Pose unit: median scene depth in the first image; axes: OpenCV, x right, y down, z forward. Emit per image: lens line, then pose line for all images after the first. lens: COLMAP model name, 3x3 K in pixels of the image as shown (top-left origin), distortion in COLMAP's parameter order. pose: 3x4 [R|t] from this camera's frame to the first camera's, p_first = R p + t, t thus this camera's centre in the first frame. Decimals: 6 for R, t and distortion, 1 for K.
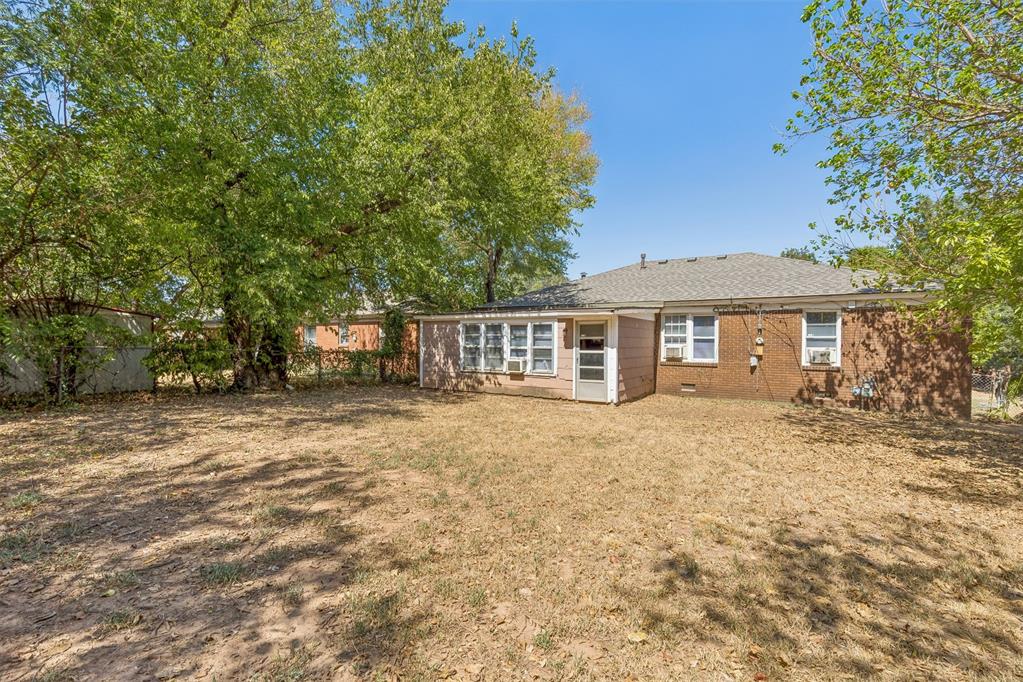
lens RADIAL K [[465.2, 0, 511.5], [0, 465.2, 341.0], [0, 0, 1]] dist [0.006665, -0.000691]
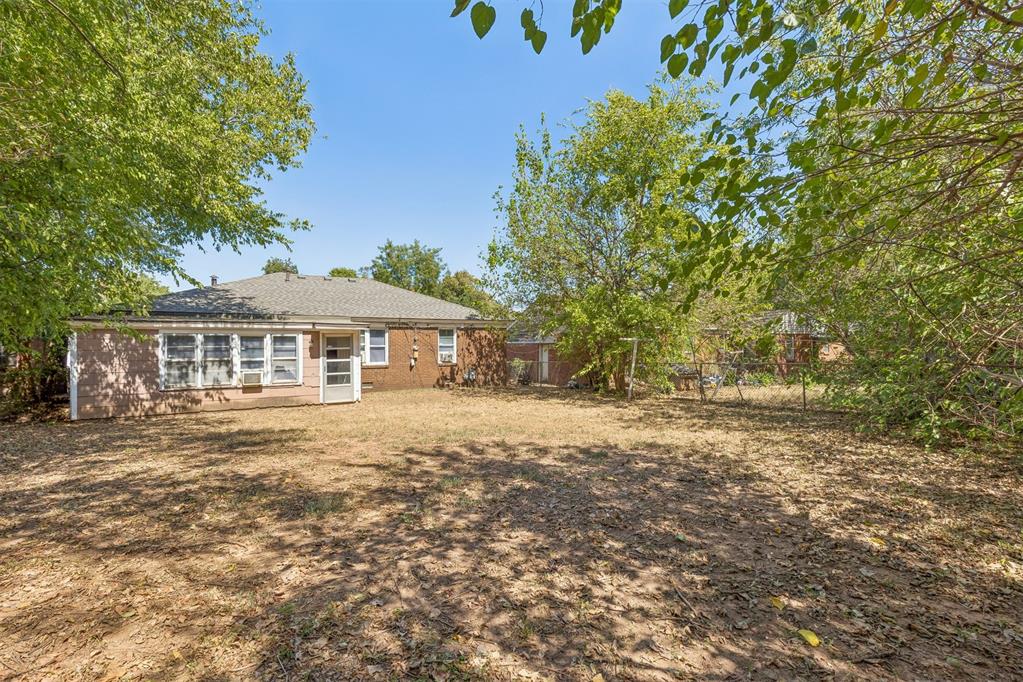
lens RADIAL K [[465.2, 0, 511.5], [0, 465.2, 341.0], [0, 0, 1]] dist [0.006665, -0.000691]
pose [[0.461335, -0.004985, 0.887212, -0.601134], [0.011713, 0.999931, -0.000472, -0.017482], [-0.887149, 0.010609, 0.461361, 0.064098]]
